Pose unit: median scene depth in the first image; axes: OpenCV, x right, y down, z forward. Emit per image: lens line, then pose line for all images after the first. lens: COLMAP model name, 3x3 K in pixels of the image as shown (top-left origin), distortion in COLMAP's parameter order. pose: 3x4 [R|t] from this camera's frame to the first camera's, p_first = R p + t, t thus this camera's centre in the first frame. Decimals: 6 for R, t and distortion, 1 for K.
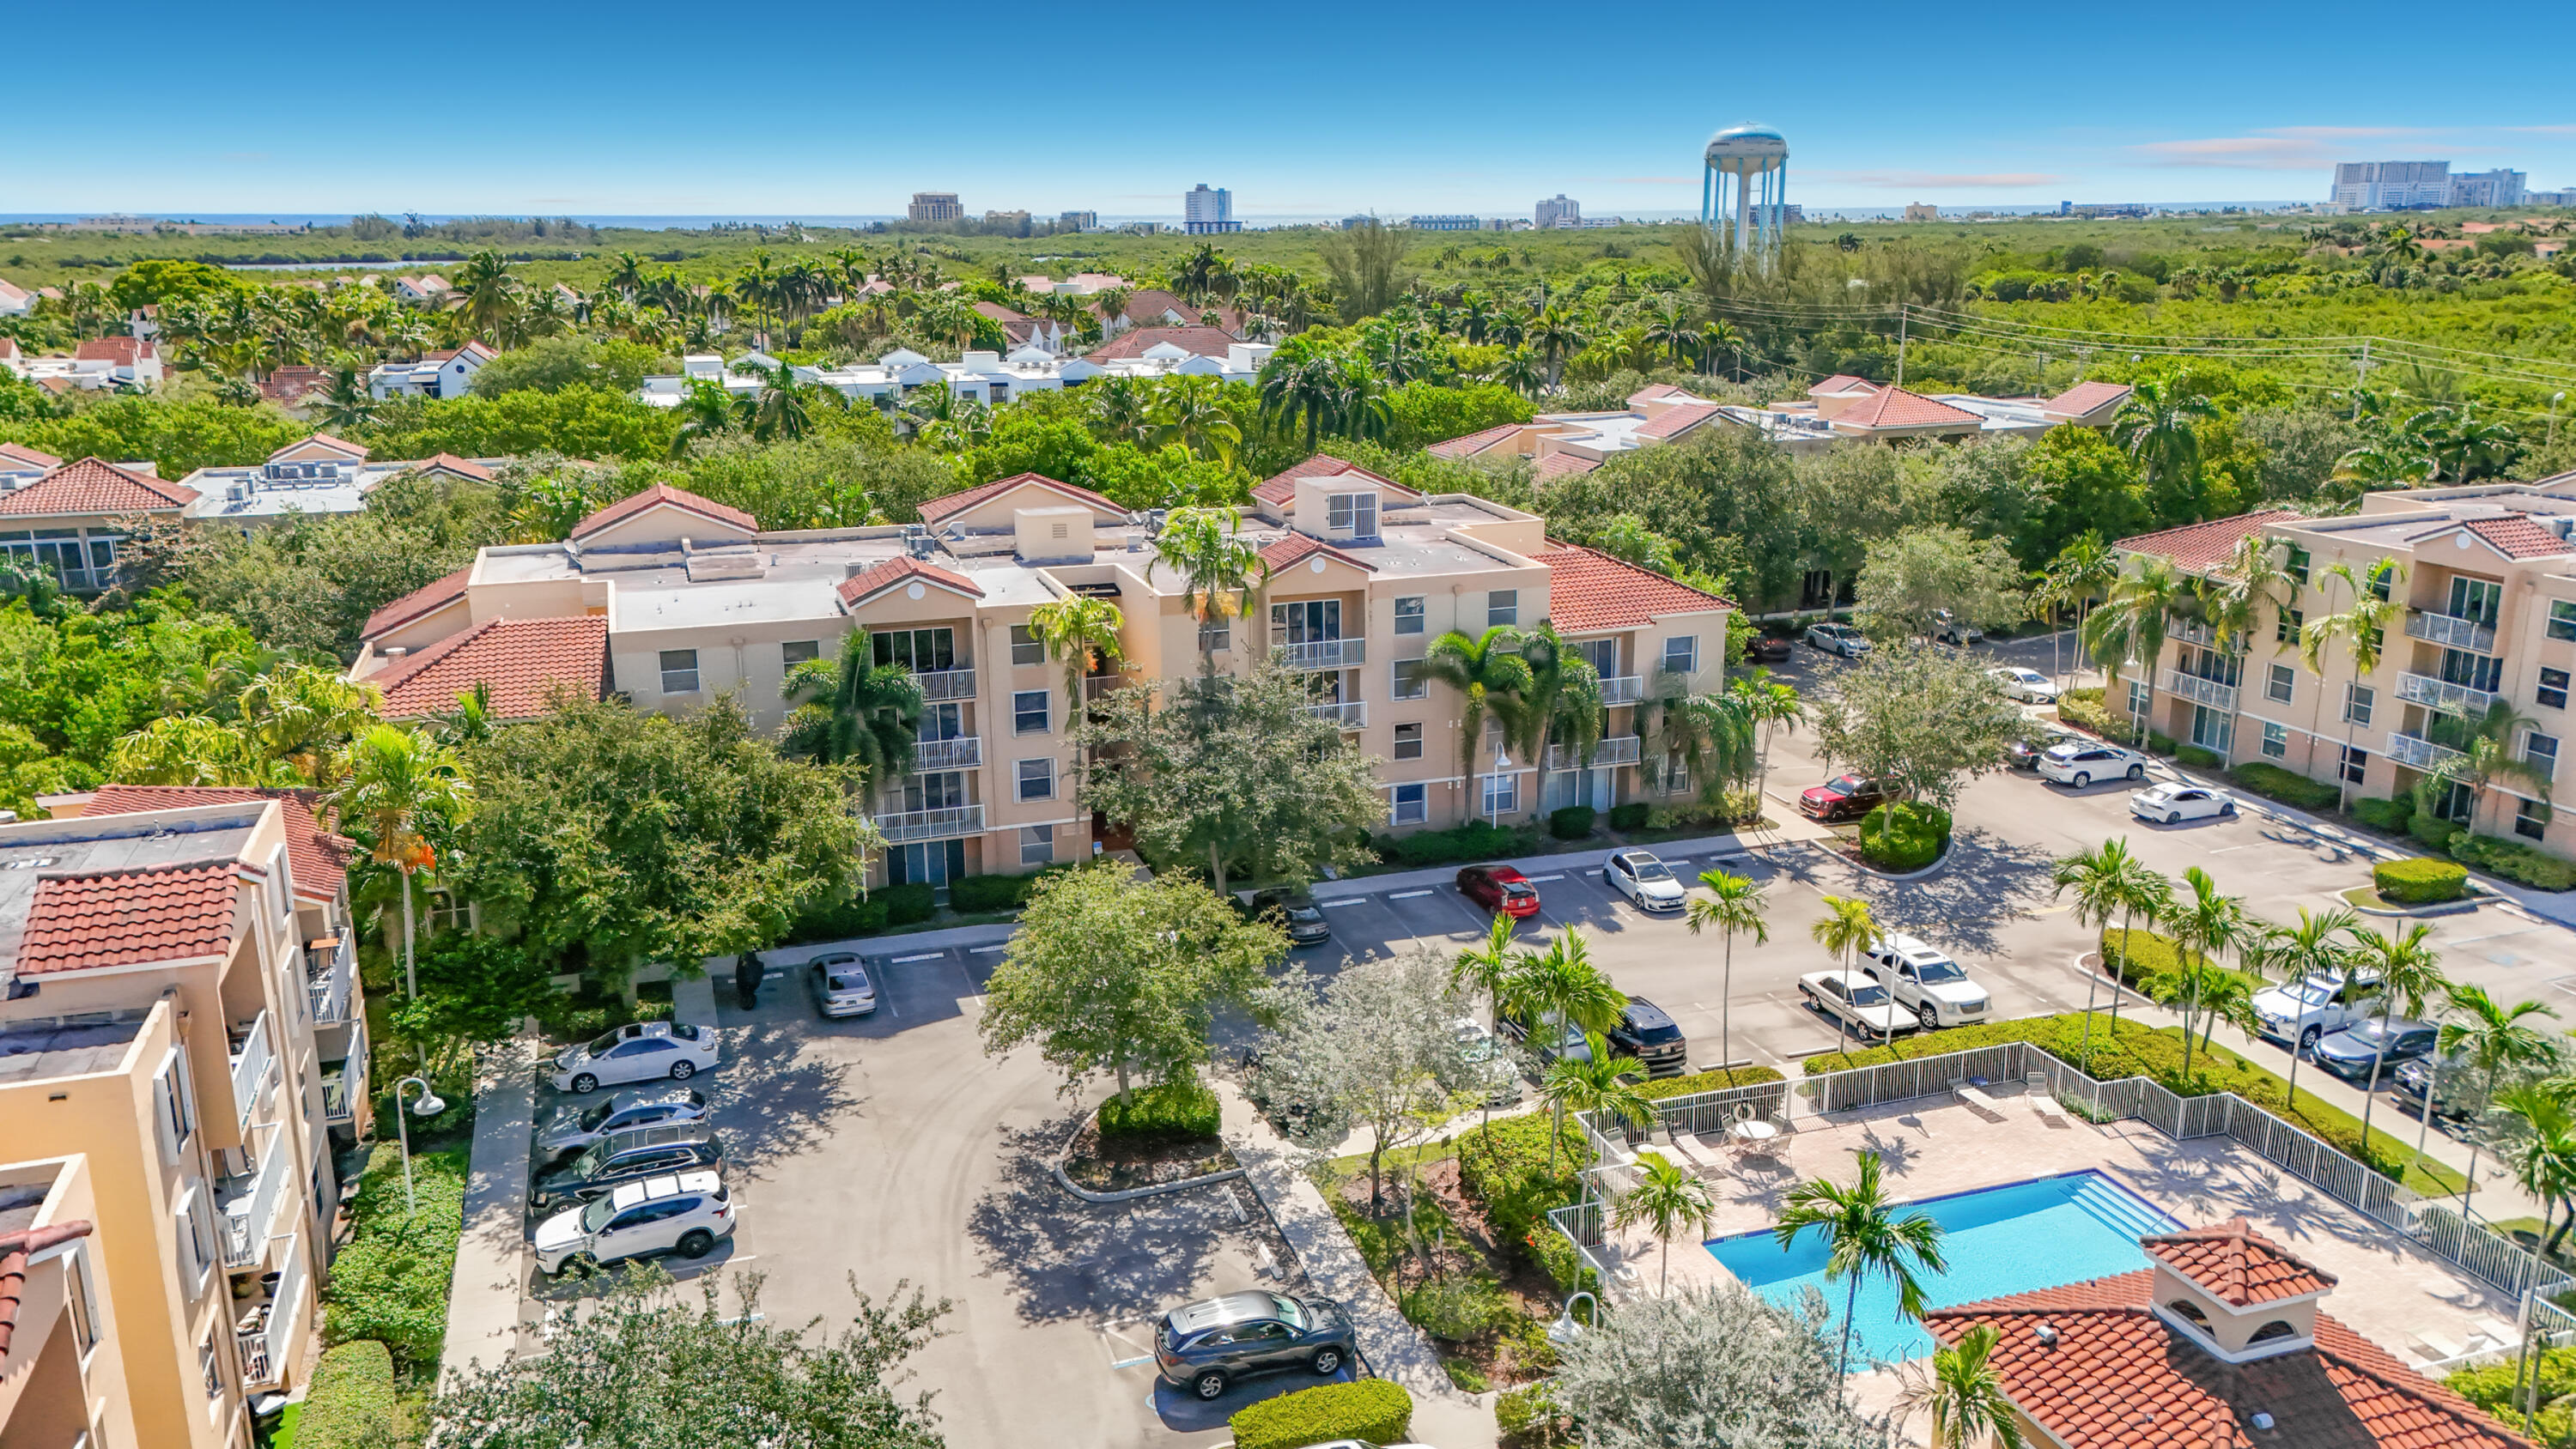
lens RADIAL K [[1924.6, 0, 1291.9], [0, 1924.6, 726.4], [0, 0, 1]] dist [0.070649, -0.042009]
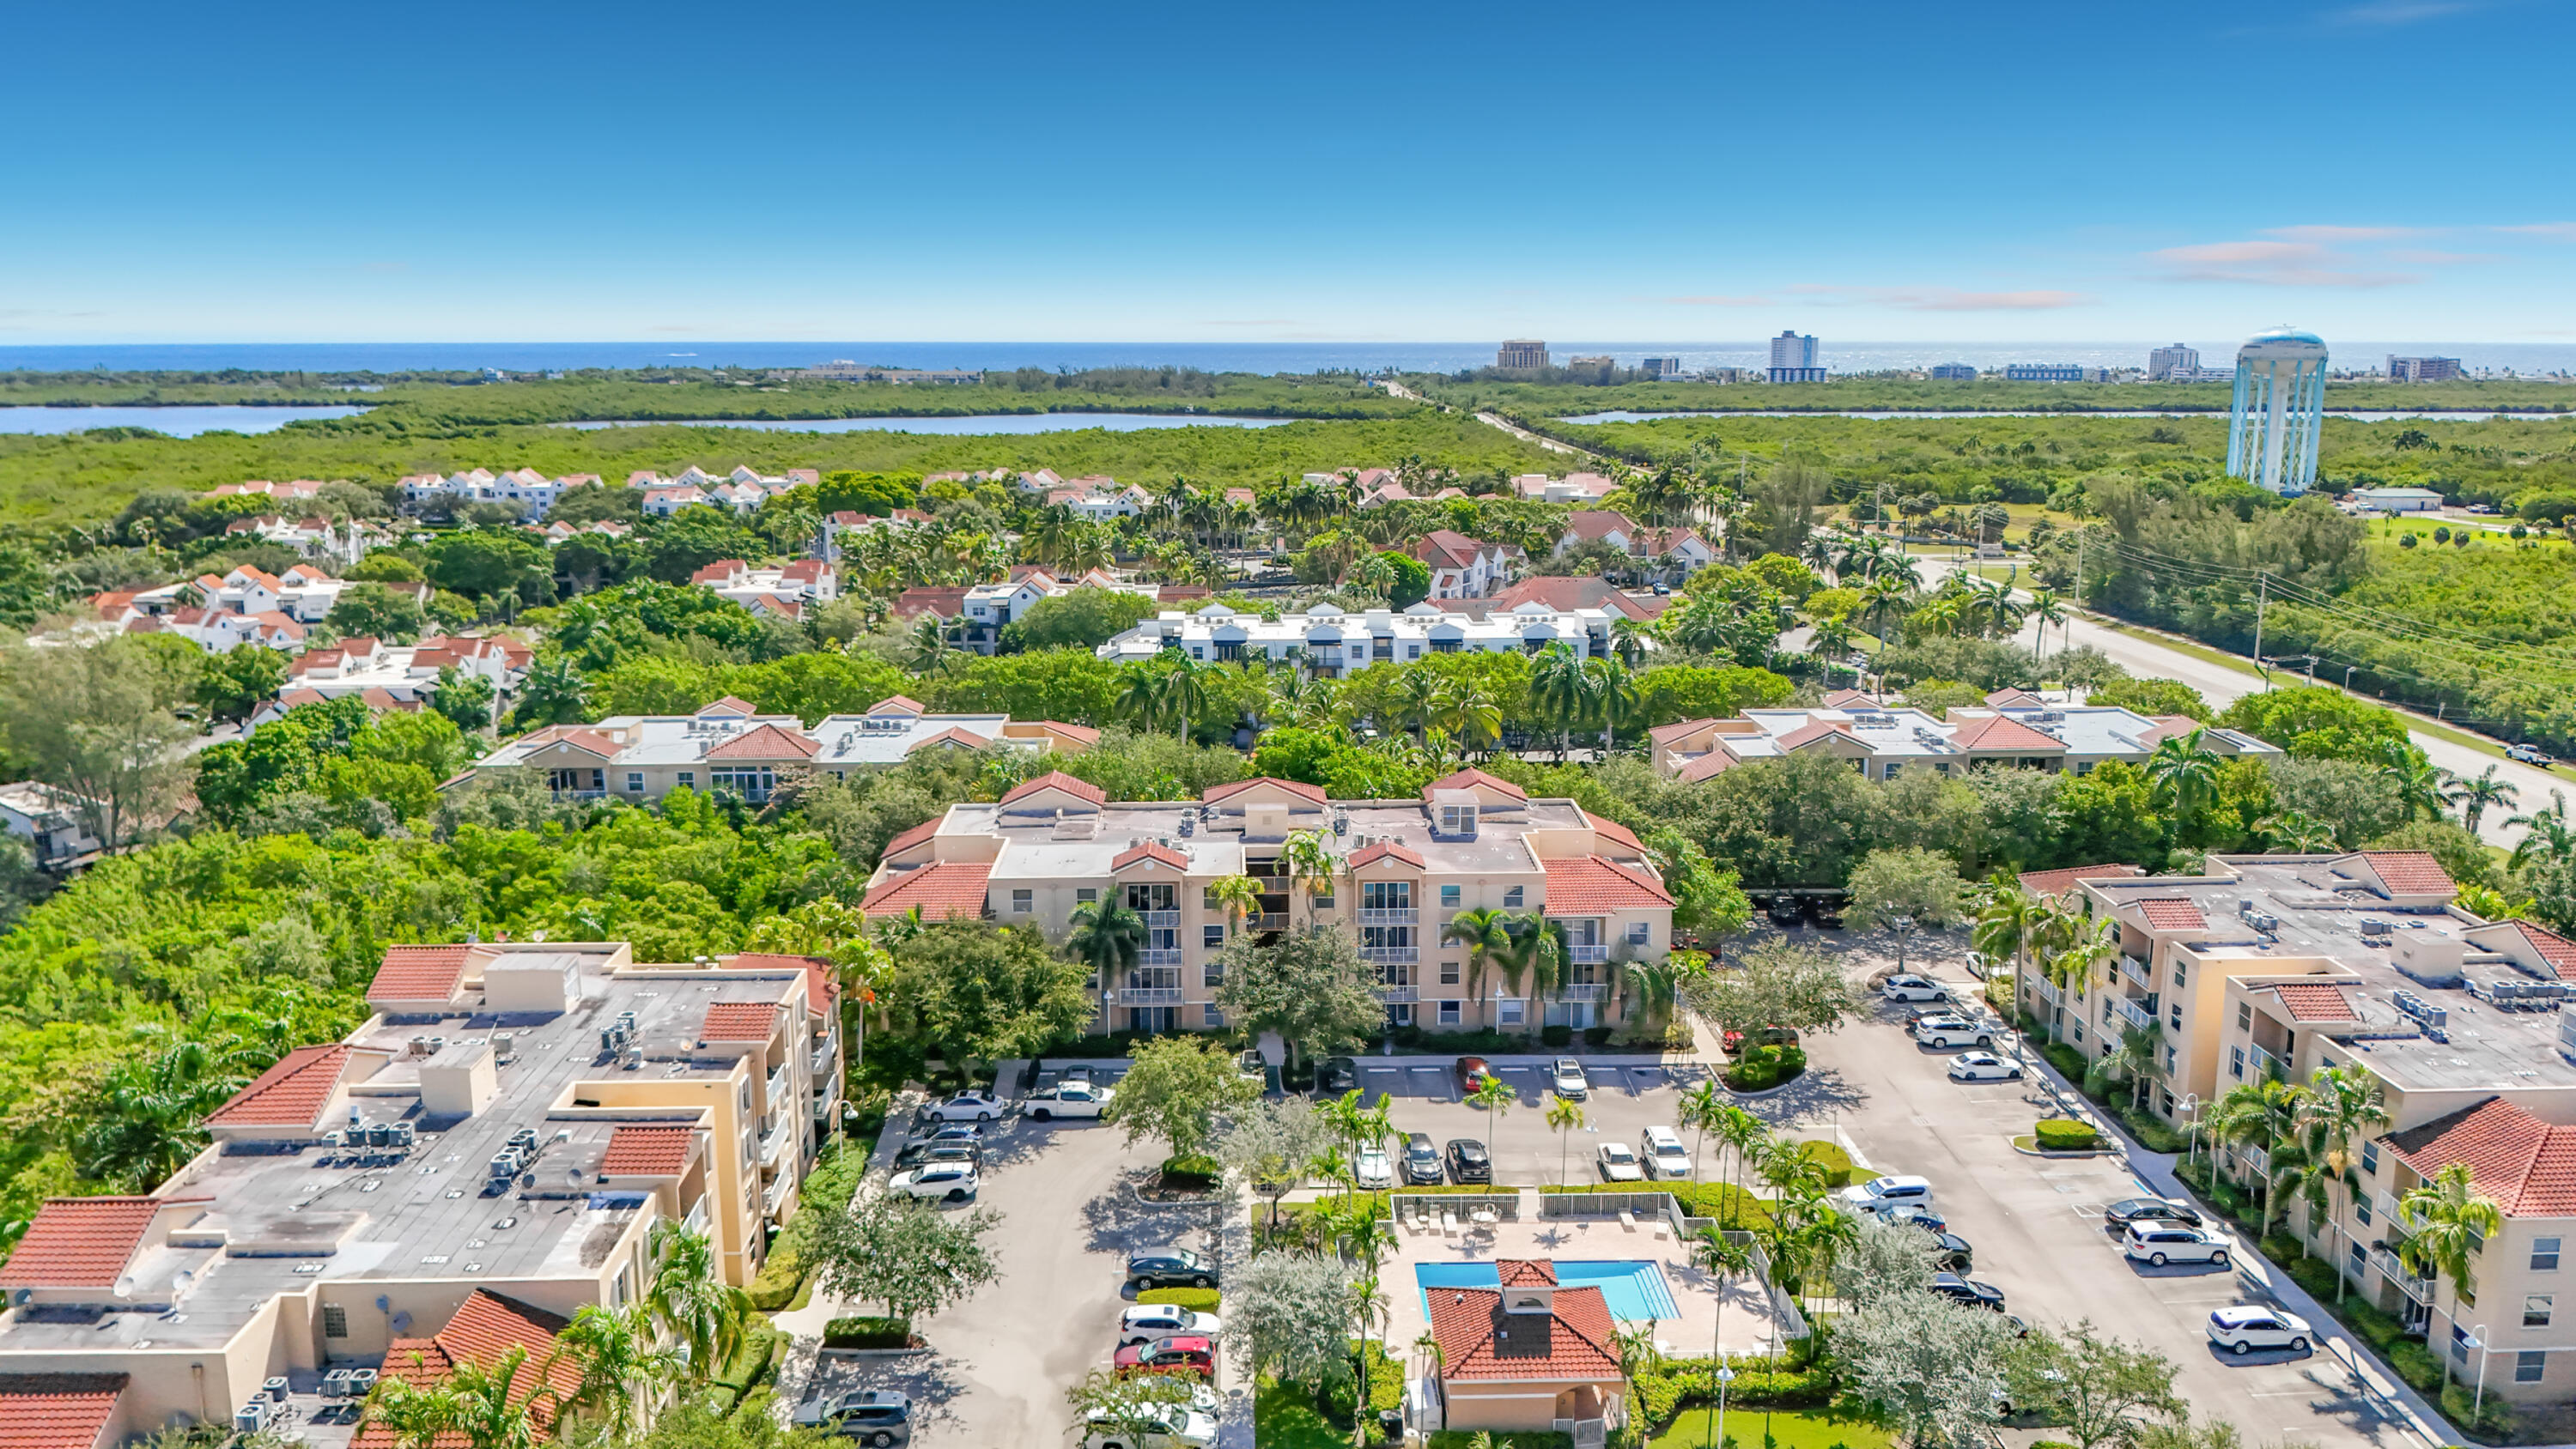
lens RADIAL K [[1951.7, 0, 1289.9], [0, 1951.7, 723.1], [0, 0, 1]] dist [0.026030, -0.085944]
pose [[0.954082, 0.063151, -0.292814, 0.411180], [-0.081940, 0.995262, -0.052339, -0.108273], [0.288122, 0.073929, 0.954736, -0.633609]]
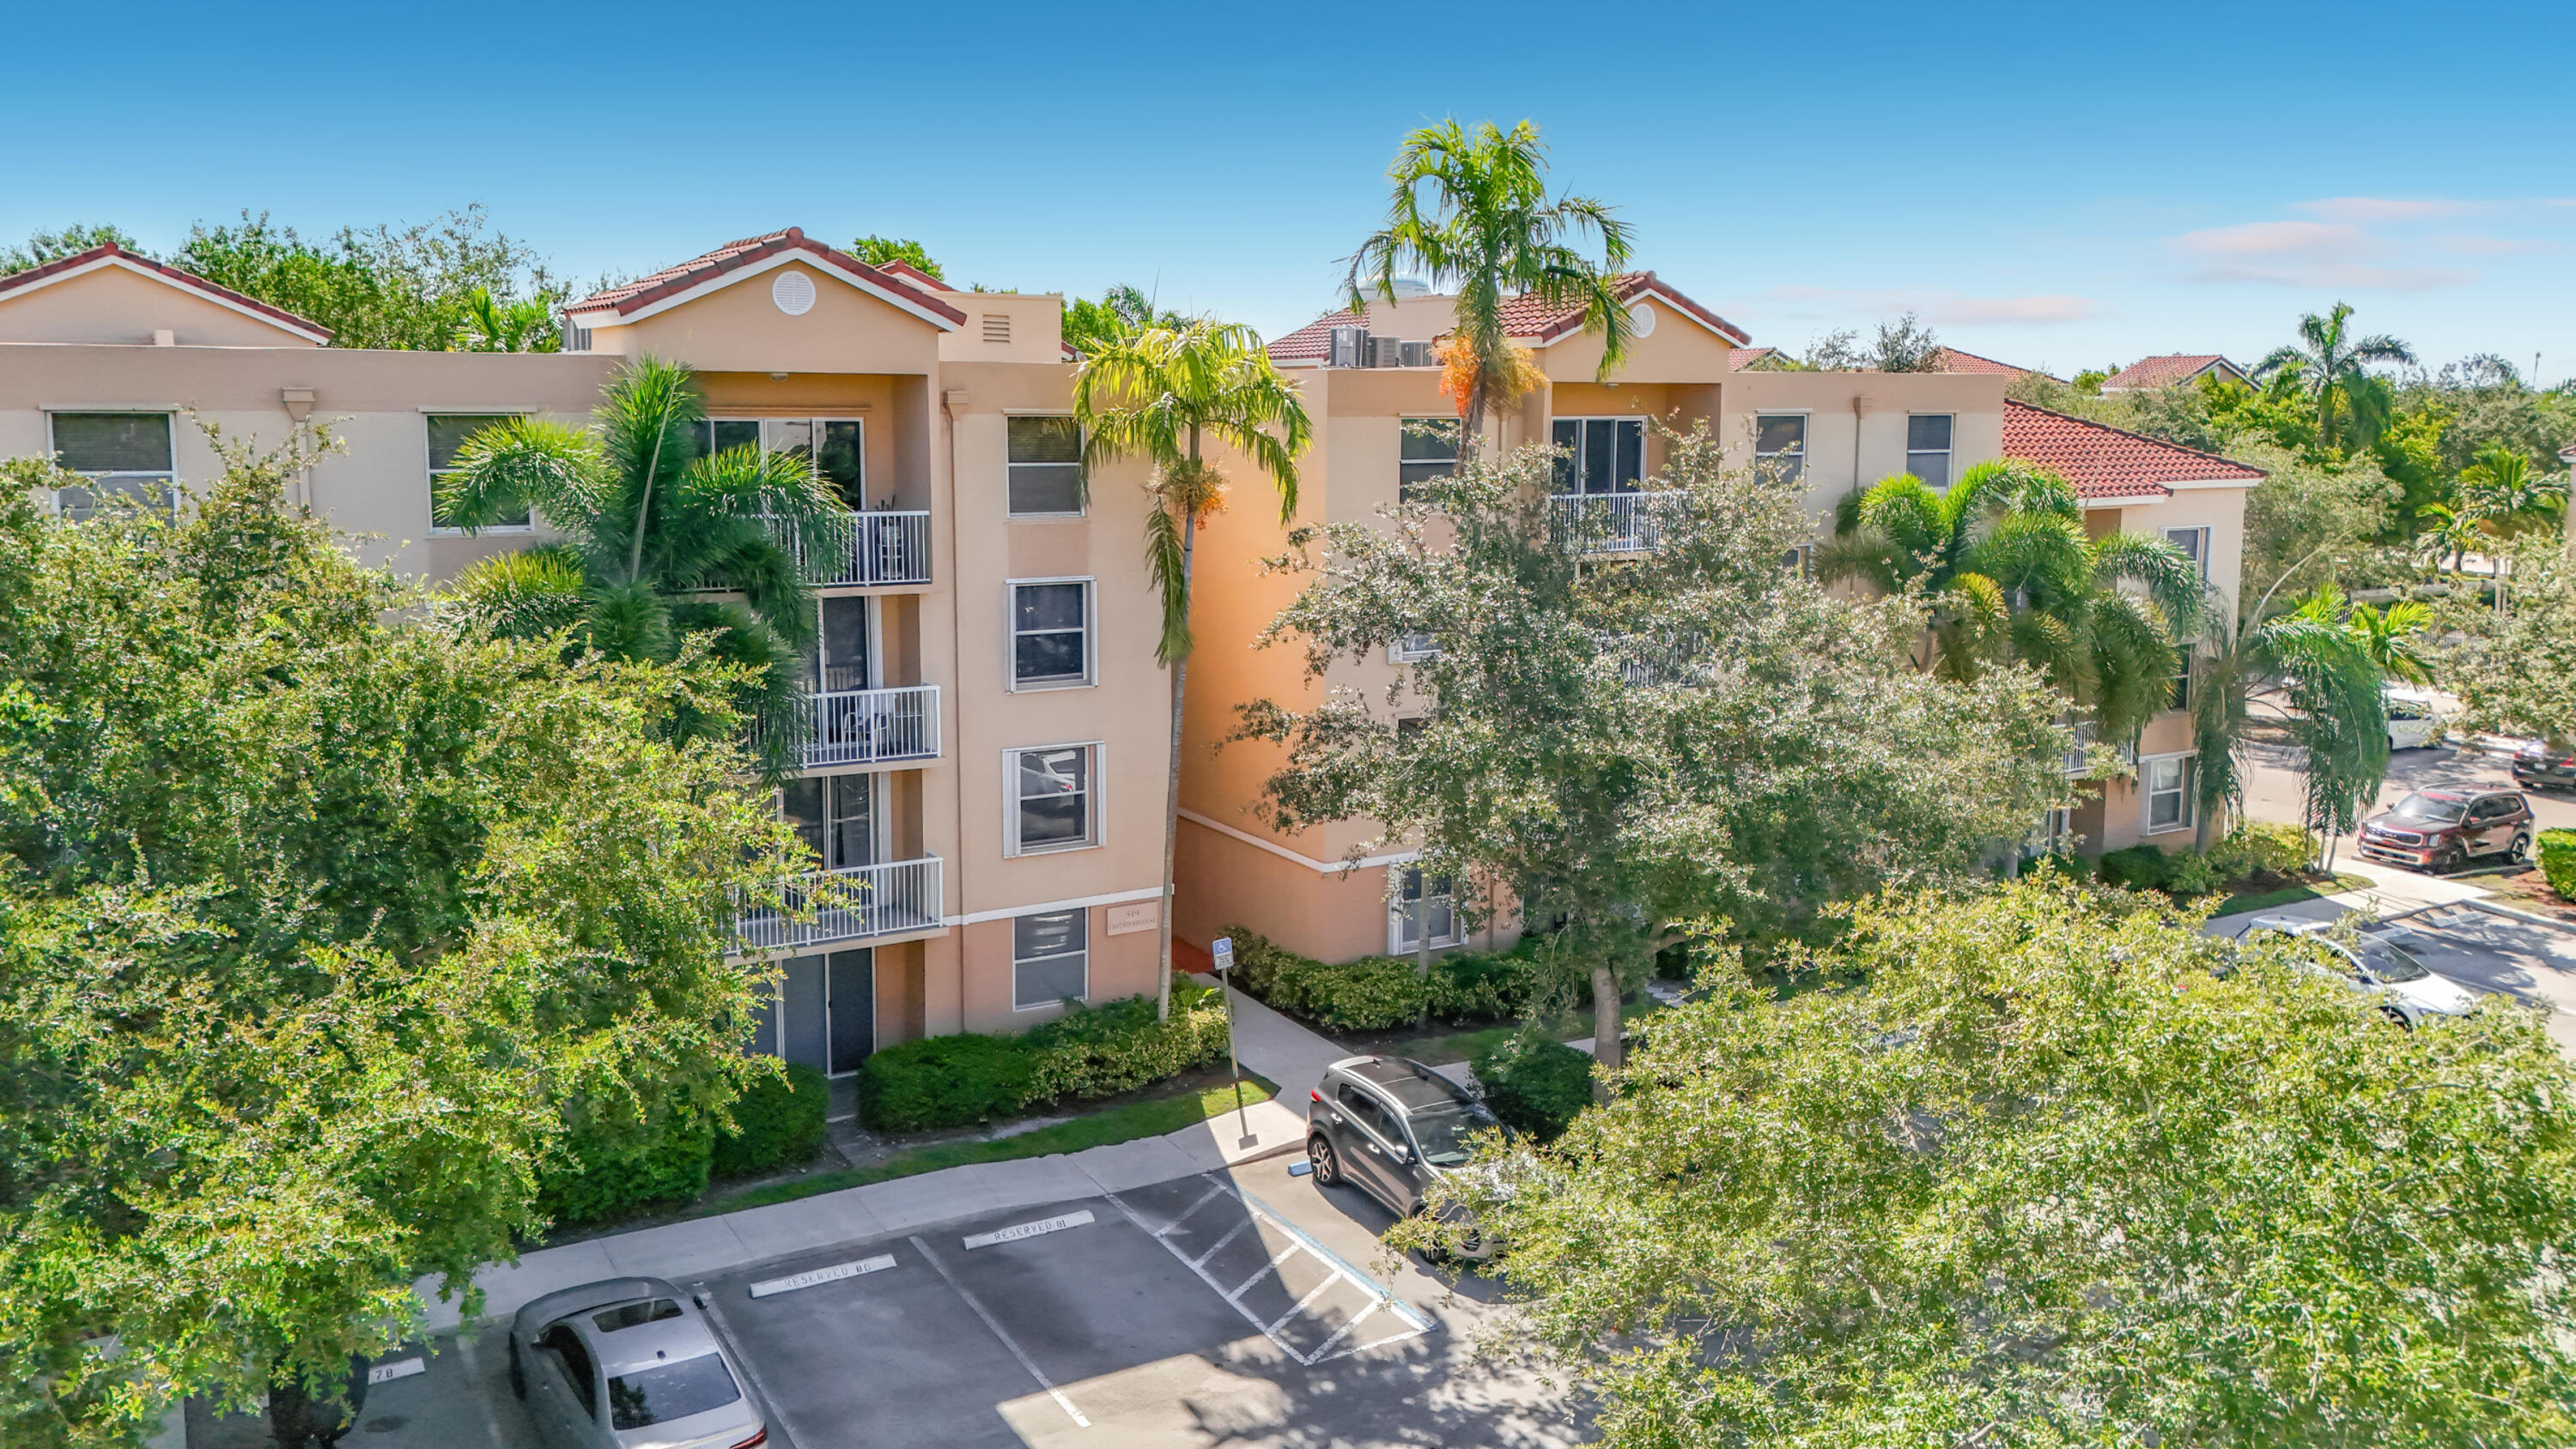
lens RADIAL K [[1959.1, 0, 1282.9], [0, 1959.1, 636.5], [0, 0, 1]] dist [0.068695, -0.082812]
pose [[0.979452, -0.011881, 0.201325, -0.165085], [0.040604, 0.989439, -0.139148, 0.052587], [-0.197545, 0.144463, 0.969591, 0.556490]]
